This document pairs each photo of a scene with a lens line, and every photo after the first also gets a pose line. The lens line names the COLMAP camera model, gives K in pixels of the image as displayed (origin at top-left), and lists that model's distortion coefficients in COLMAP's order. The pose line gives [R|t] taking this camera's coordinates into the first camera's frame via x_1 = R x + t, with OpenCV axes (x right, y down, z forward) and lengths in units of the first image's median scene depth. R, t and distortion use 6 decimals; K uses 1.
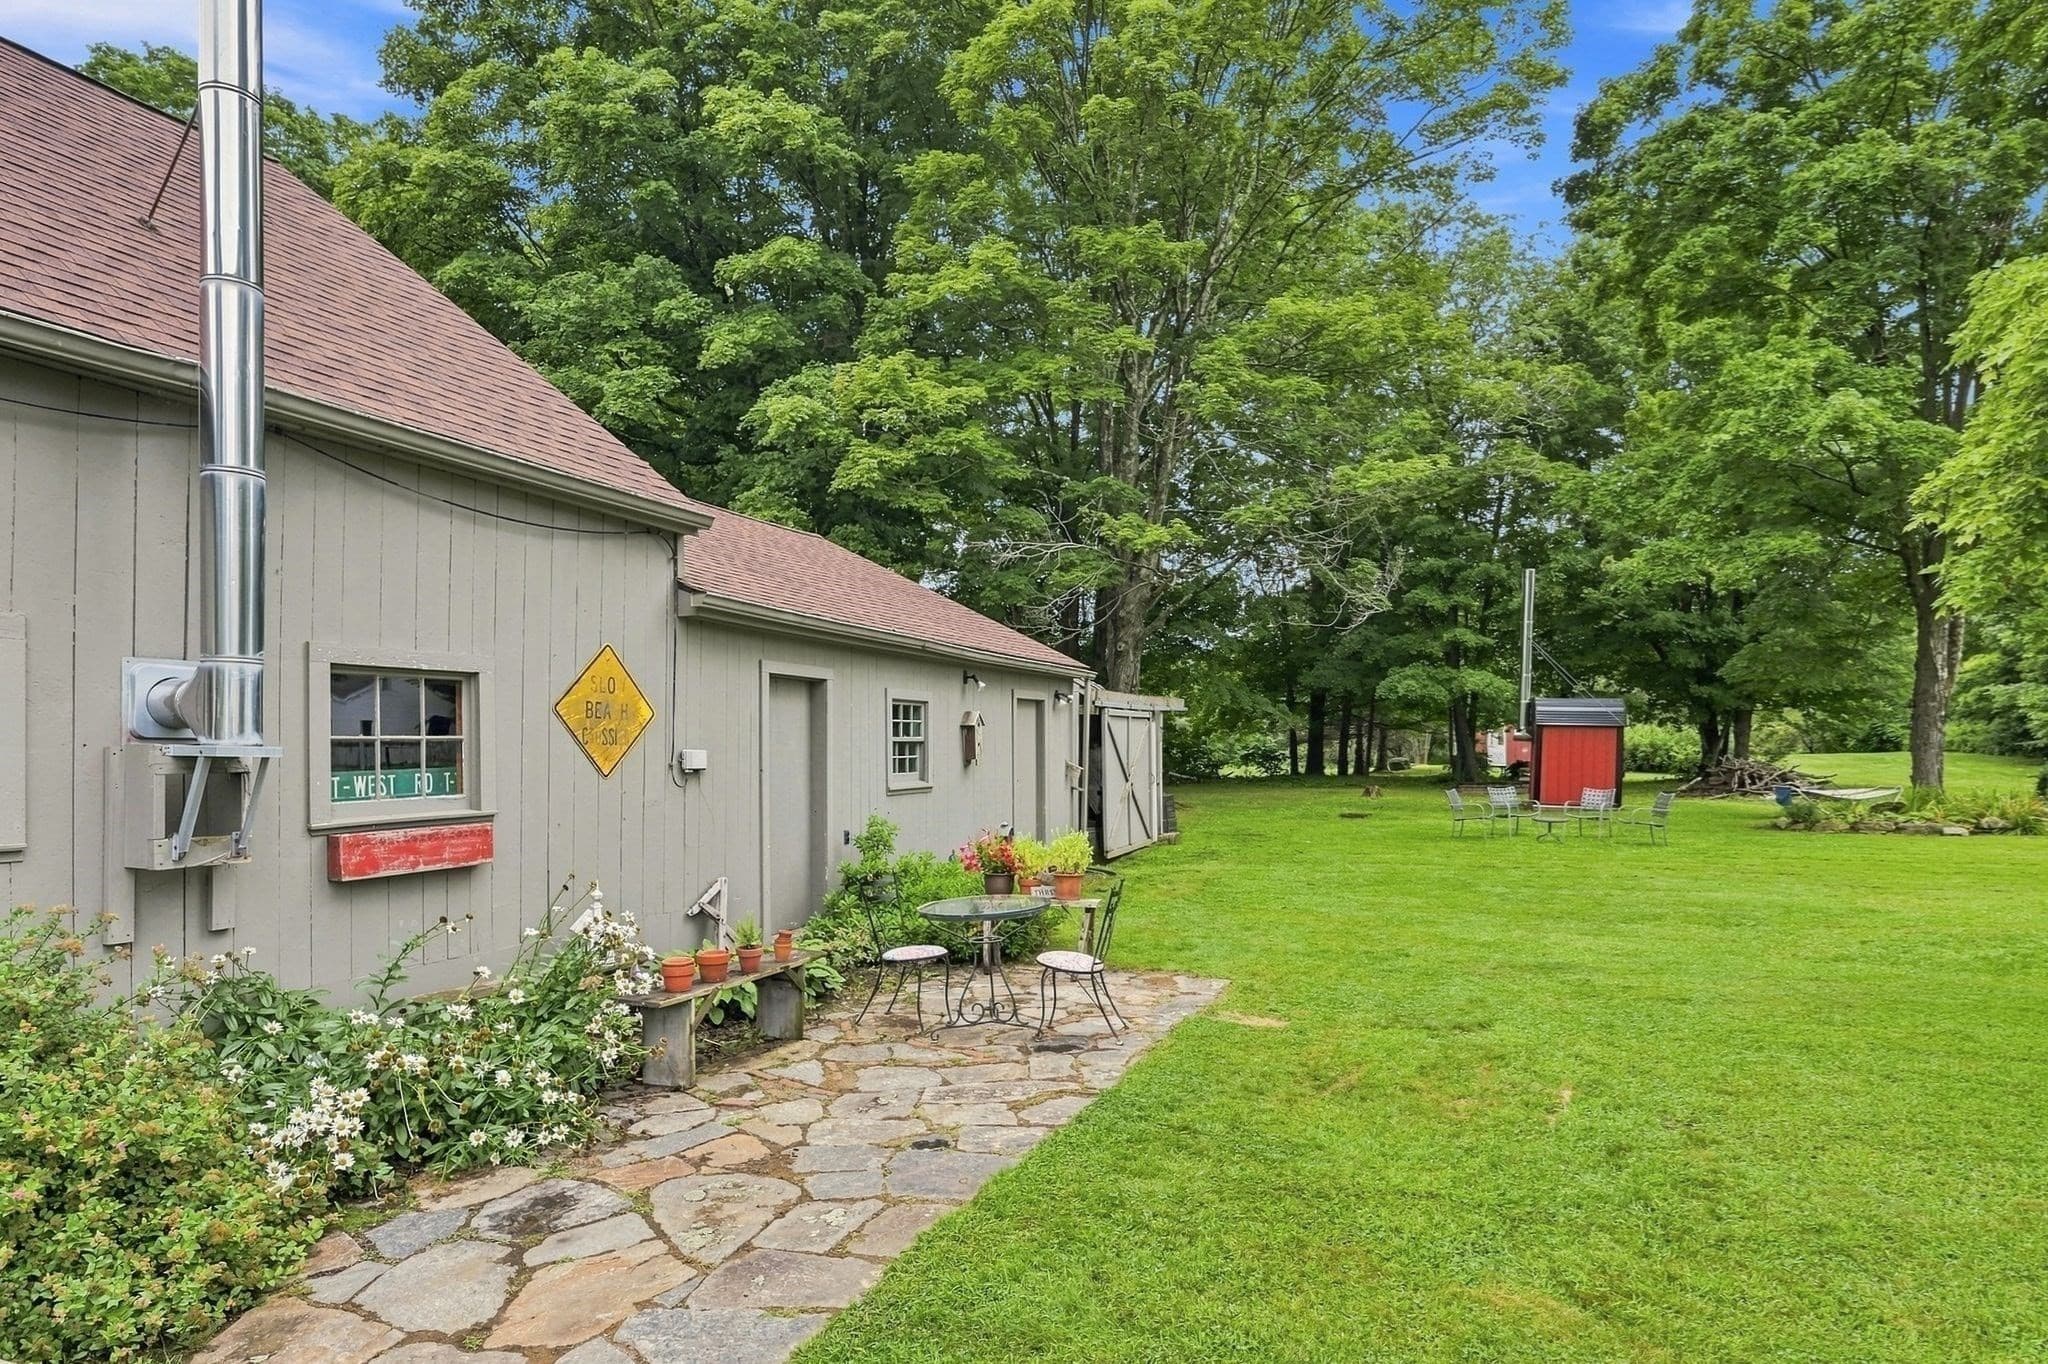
lens RADIAL K [[1082.8, 0, 1032.5], [0, 1082.8, 783.5], [0, 0, 1]] dist [0.000424, -0.000144]
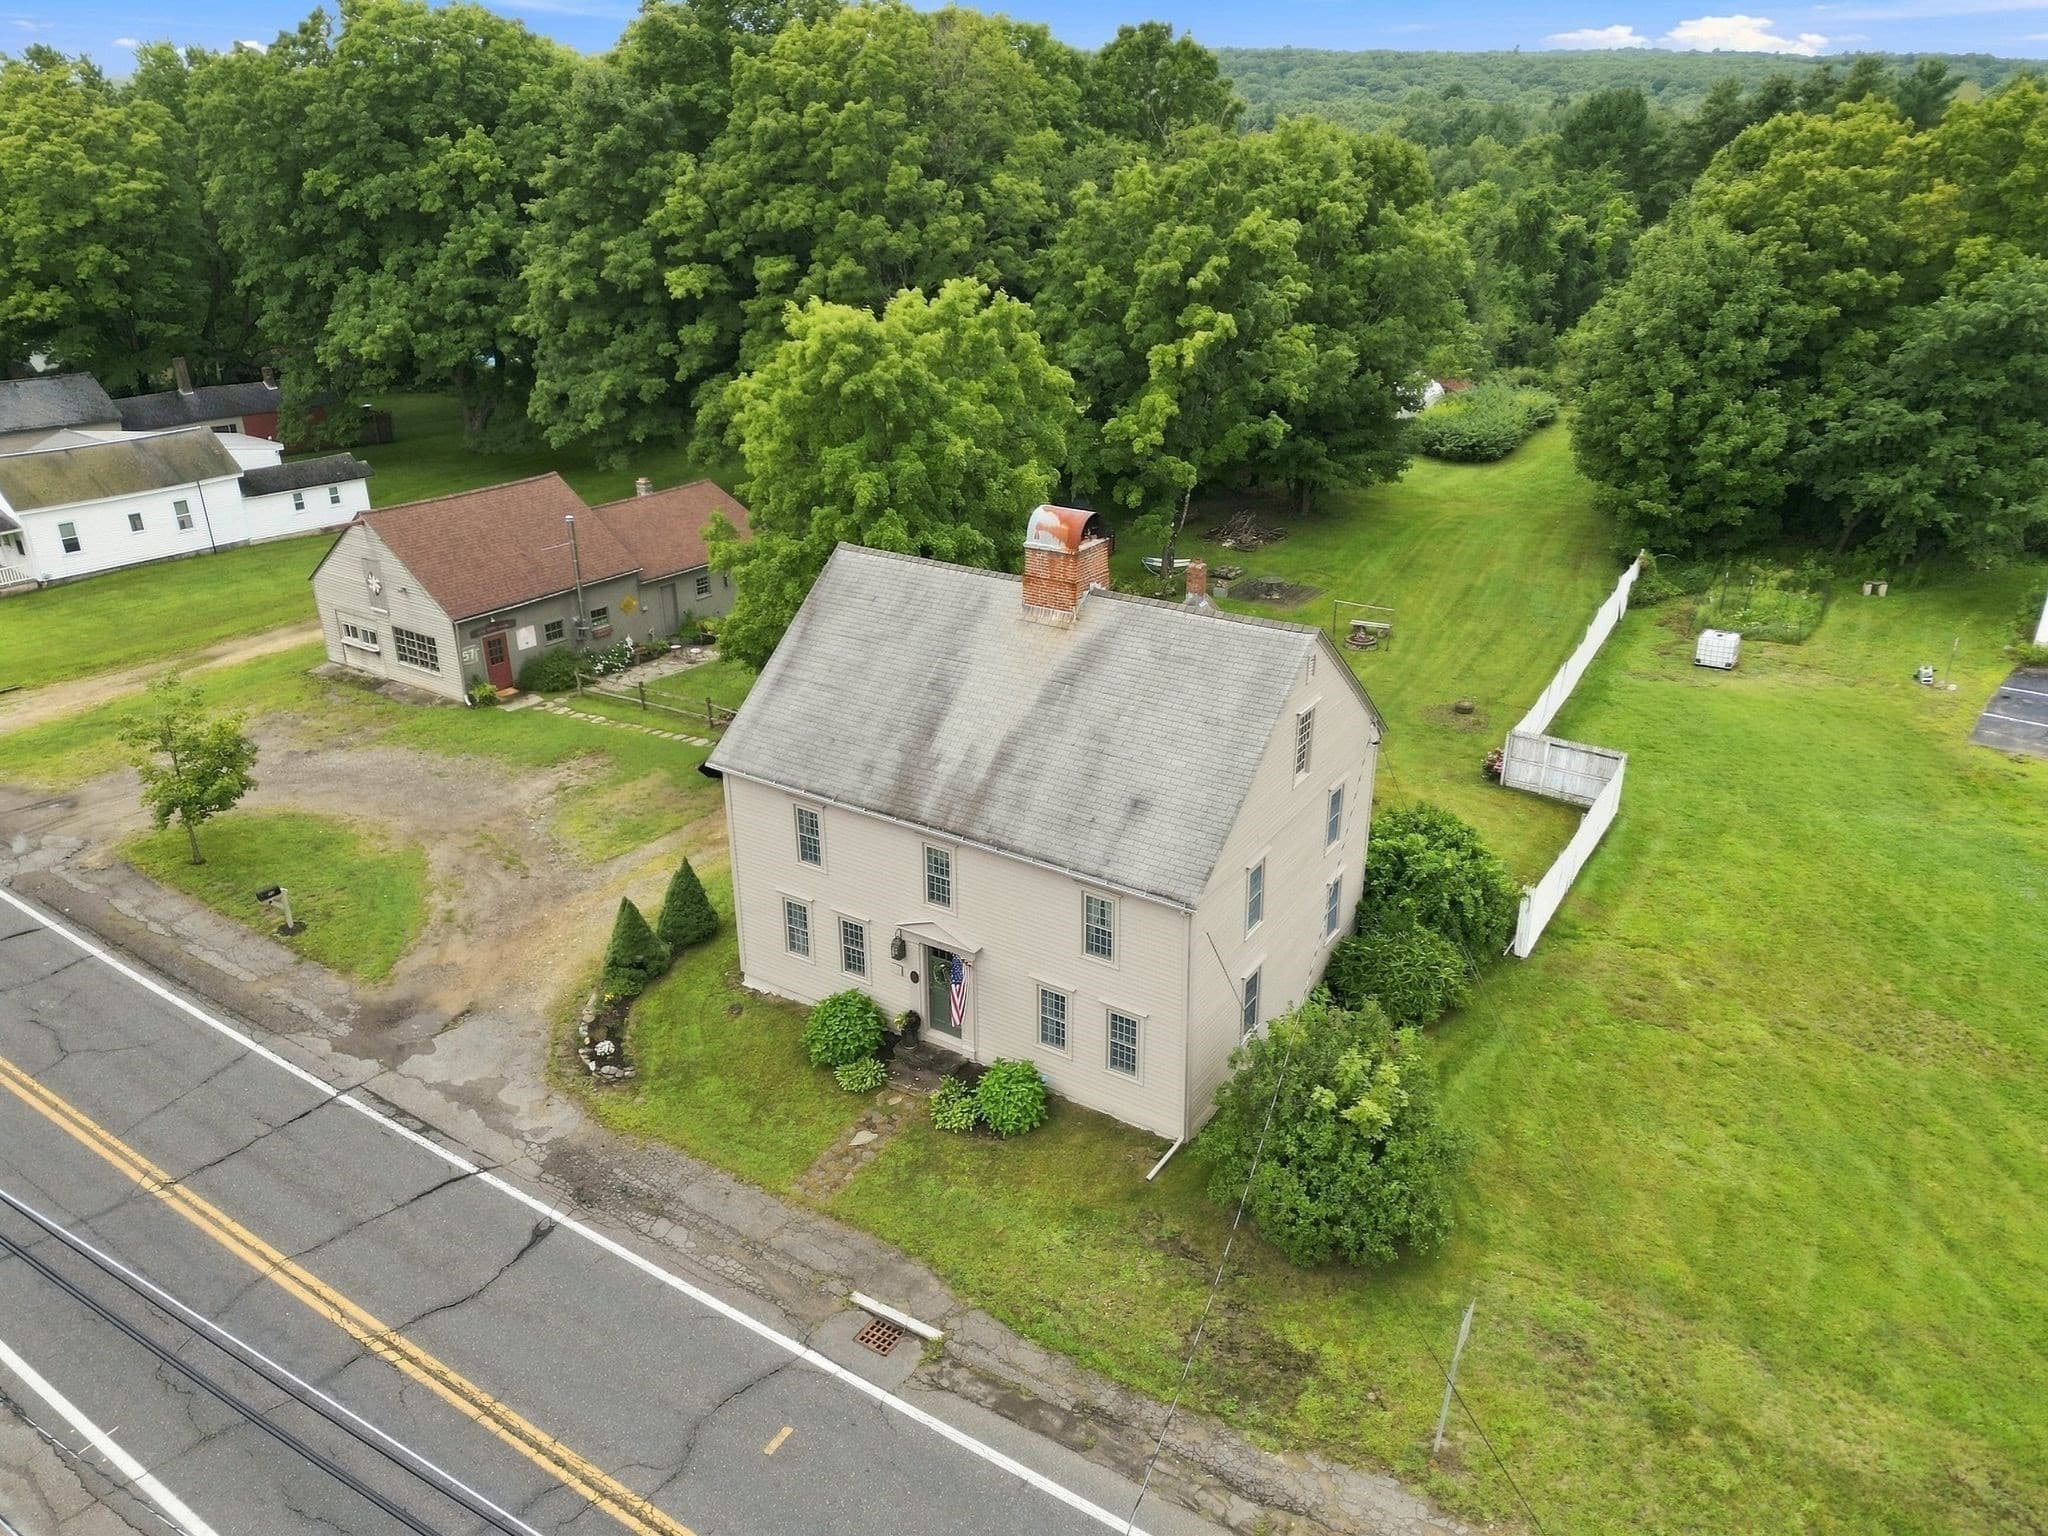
lens RADIAL K [[1426.7, 0, 1019.7], [0, 1426.7, 764.0], [0, 0, 1]] dist [0.079731, -0.066289]
pose [[0.975154, 0.085948, -0.204176, 1.389385], [-0.005032, 0.930025, 0.367462, -0.878276], [0.221471, -0.357304, 0.907350, -2.459489]]
